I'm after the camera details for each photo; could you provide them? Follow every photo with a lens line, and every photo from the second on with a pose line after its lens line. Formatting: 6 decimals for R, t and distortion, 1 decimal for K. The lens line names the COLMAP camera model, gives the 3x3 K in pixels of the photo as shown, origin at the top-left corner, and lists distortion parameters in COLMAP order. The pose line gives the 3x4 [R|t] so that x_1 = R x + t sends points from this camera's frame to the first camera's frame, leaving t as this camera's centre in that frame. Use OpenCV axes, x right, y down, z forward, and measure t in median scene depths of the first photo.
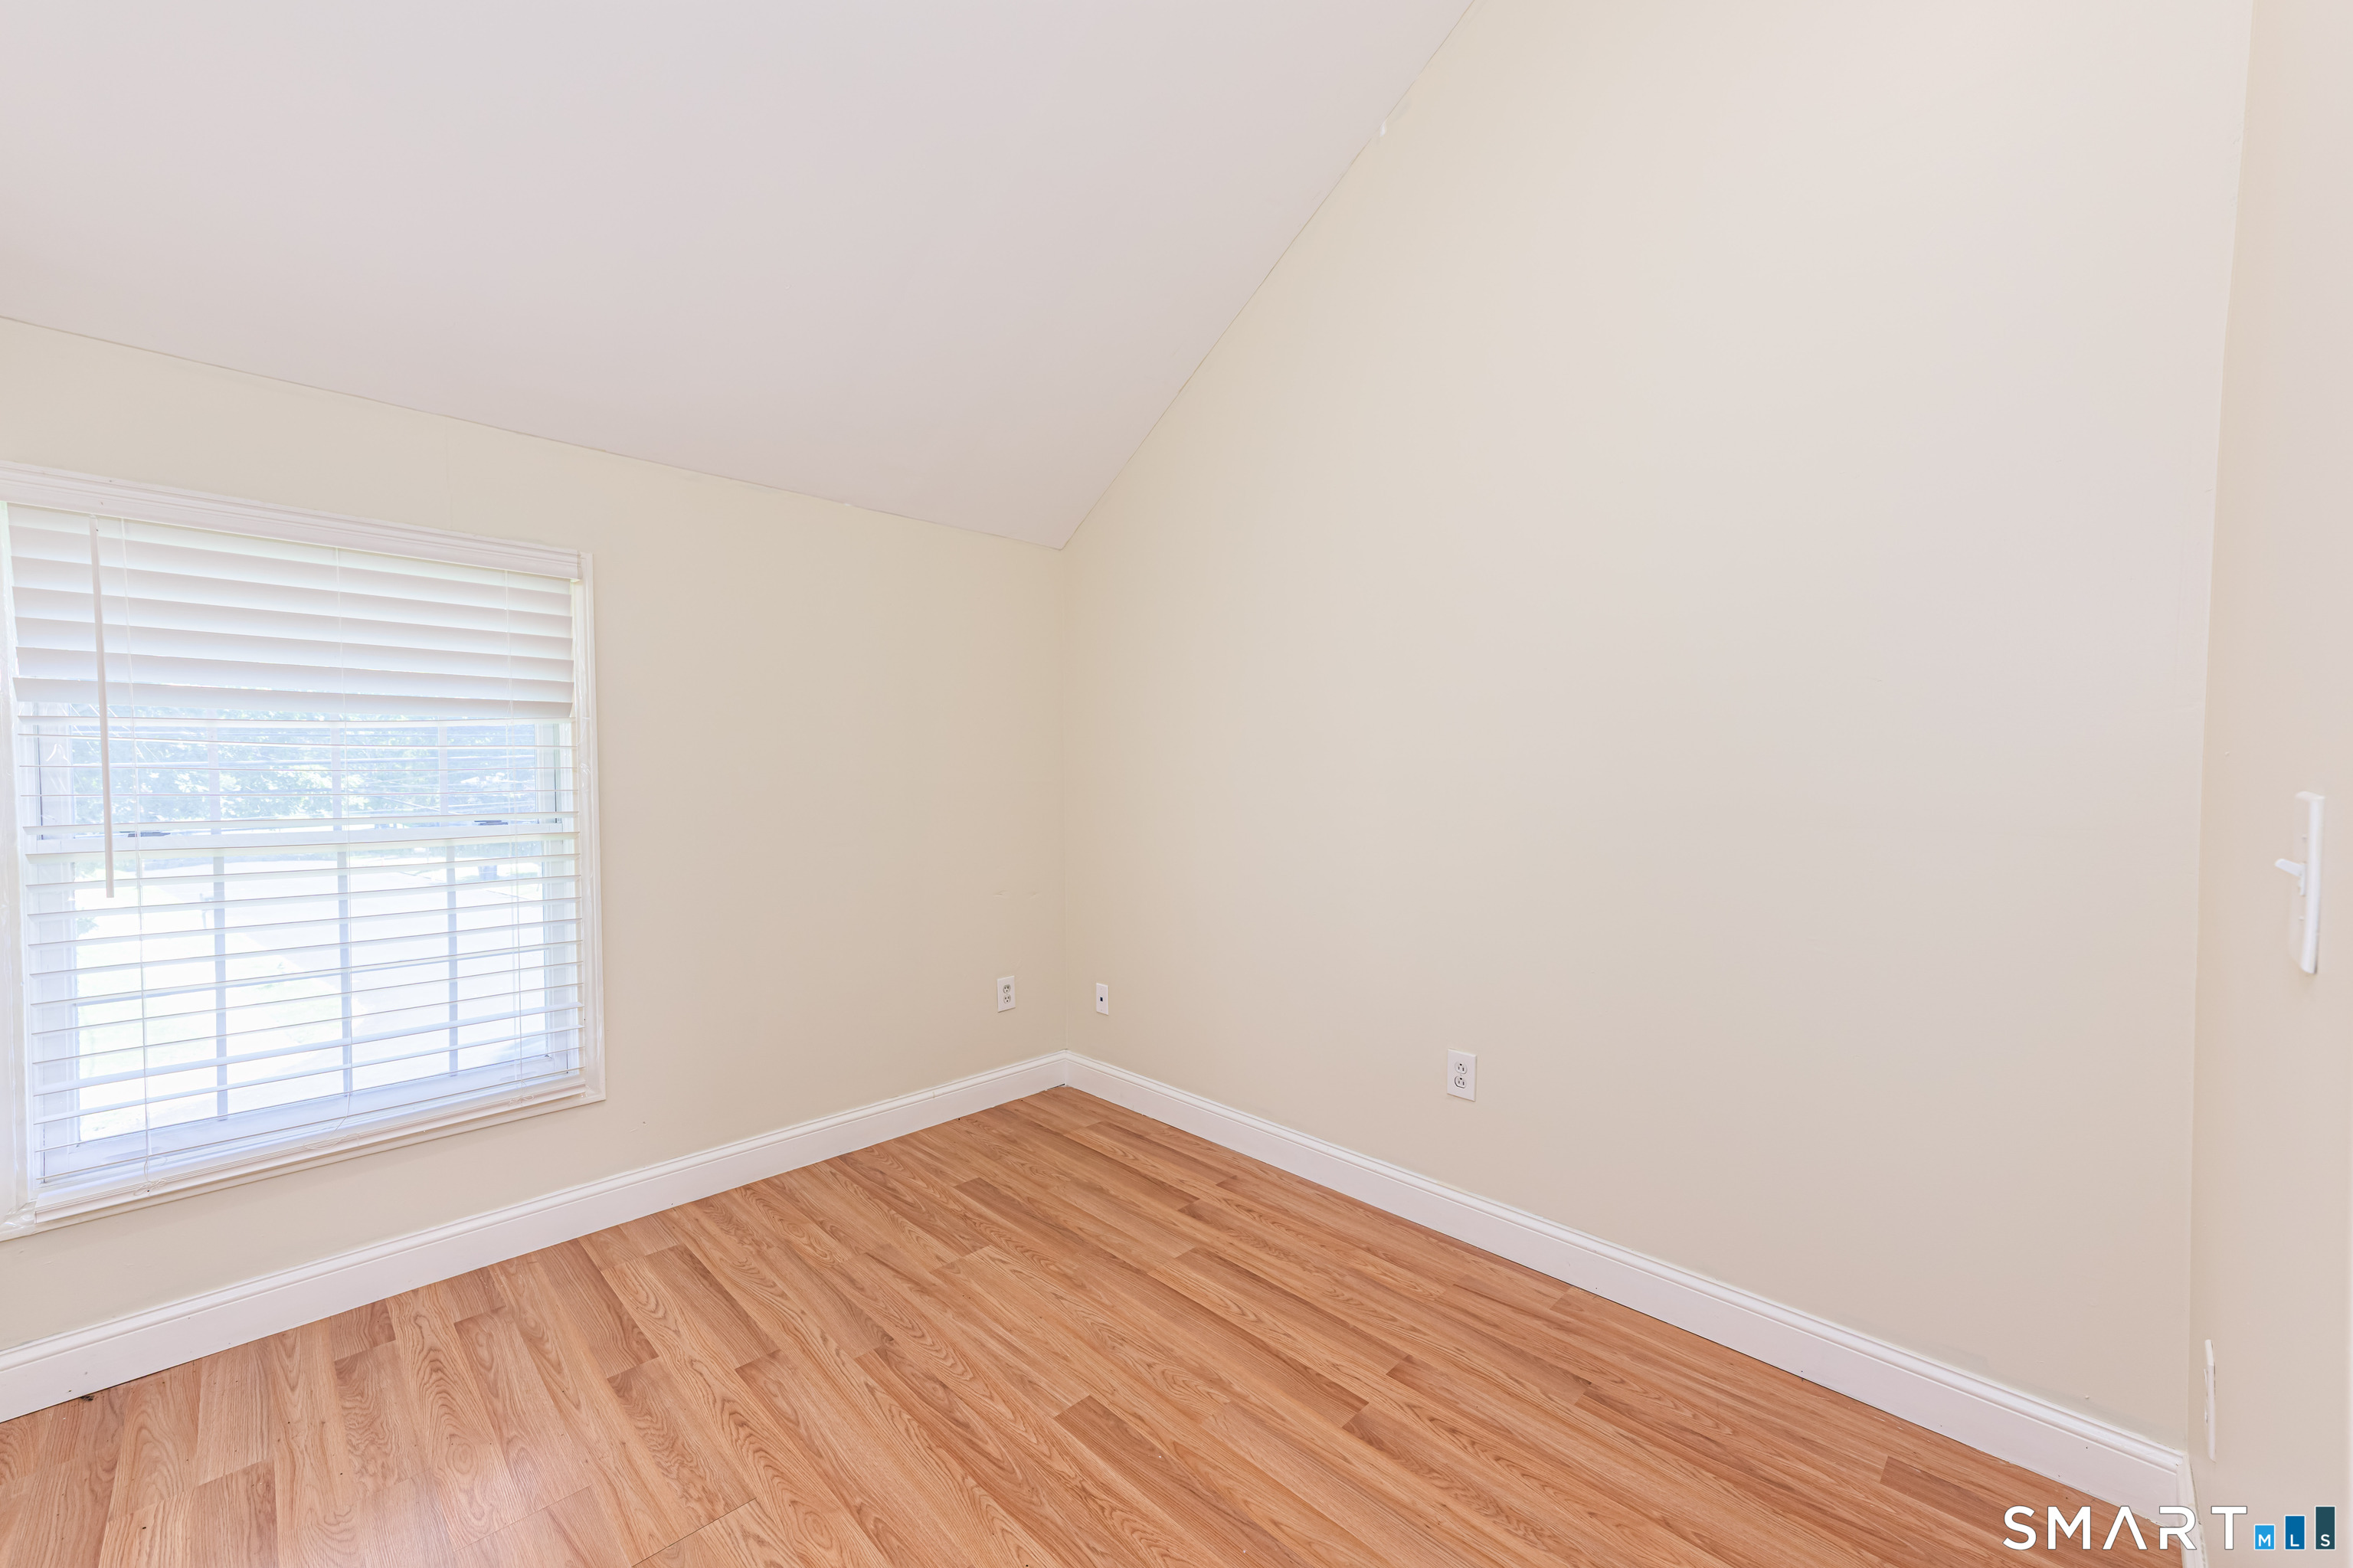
lens RADIAL K [[916.5, 0, 1162.2], [0, 916.5, 793.1], [0, 0, 1]] dist [0.023898, 0.000664]
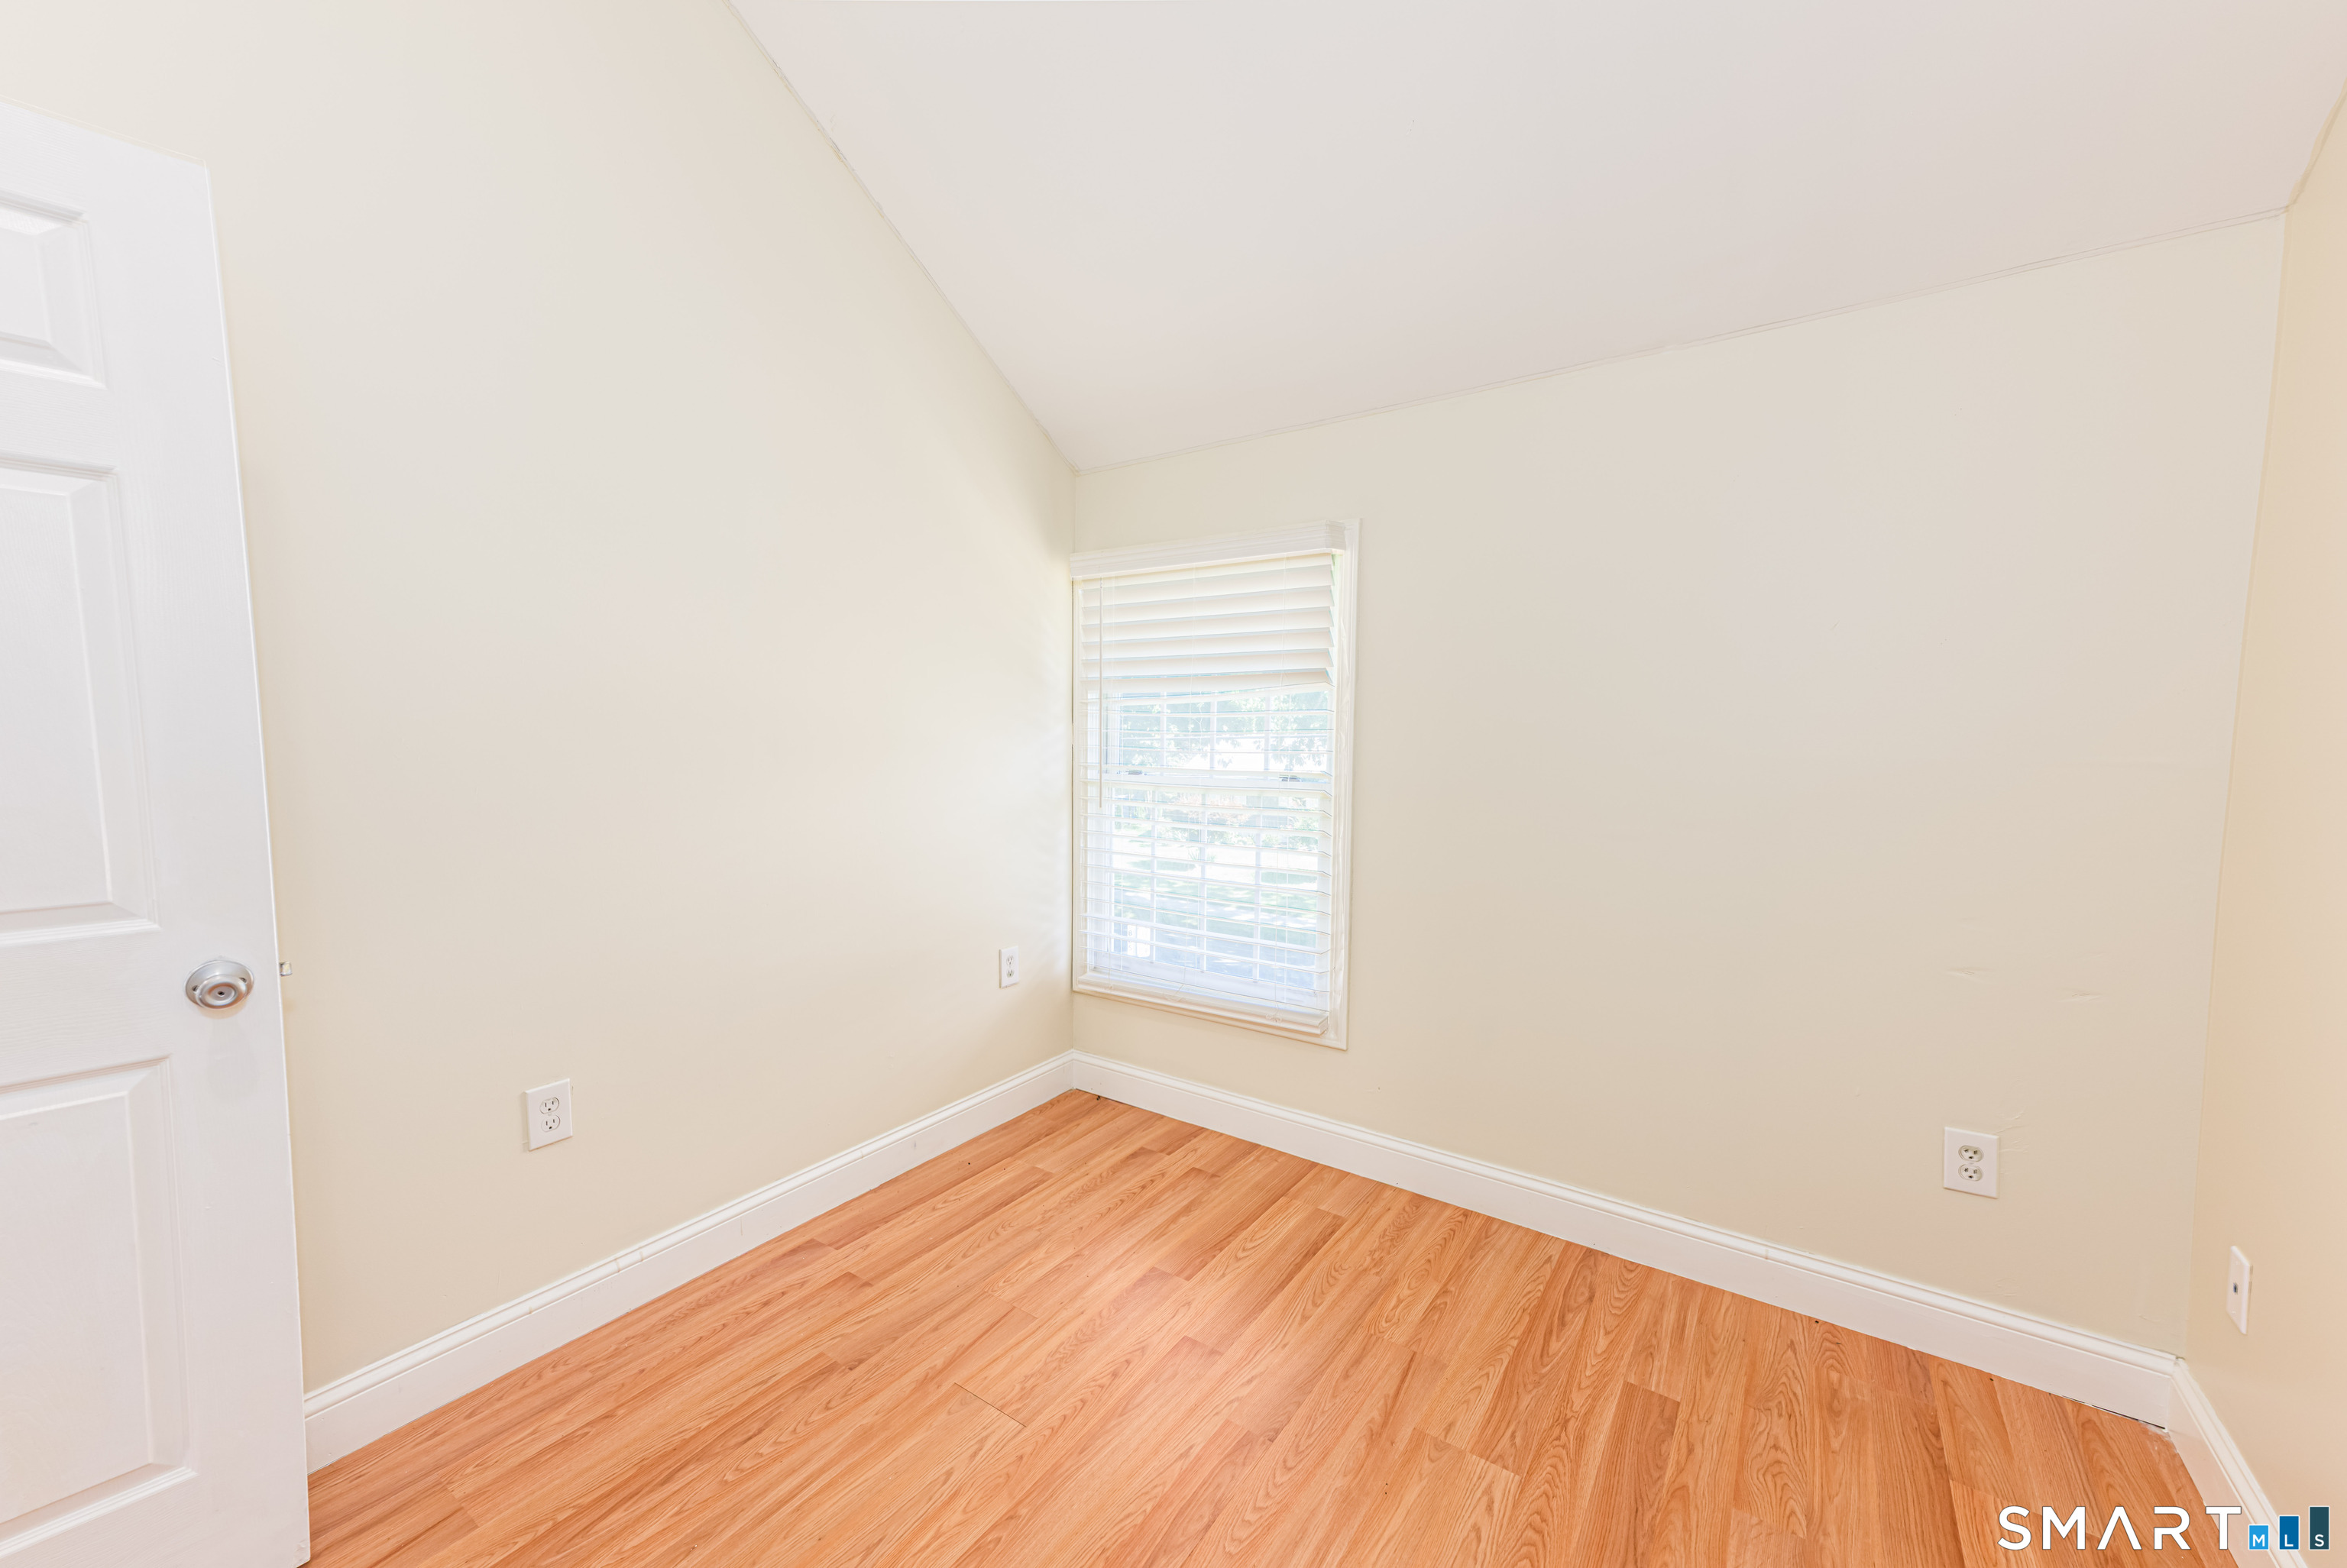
lens RADIAL K [[914.0, 0, 1159.2], [0, 914.0, 793.1], [0, 0, 1]] dist [0.023898, 0.000664]
pose [[0.175731, 0.067358, -0.982131, 0.374808], [-0.034845, 0.997457, 0.062175, -0.014220], [0.983821, 0.023296, 0.177632, 0.635728]]
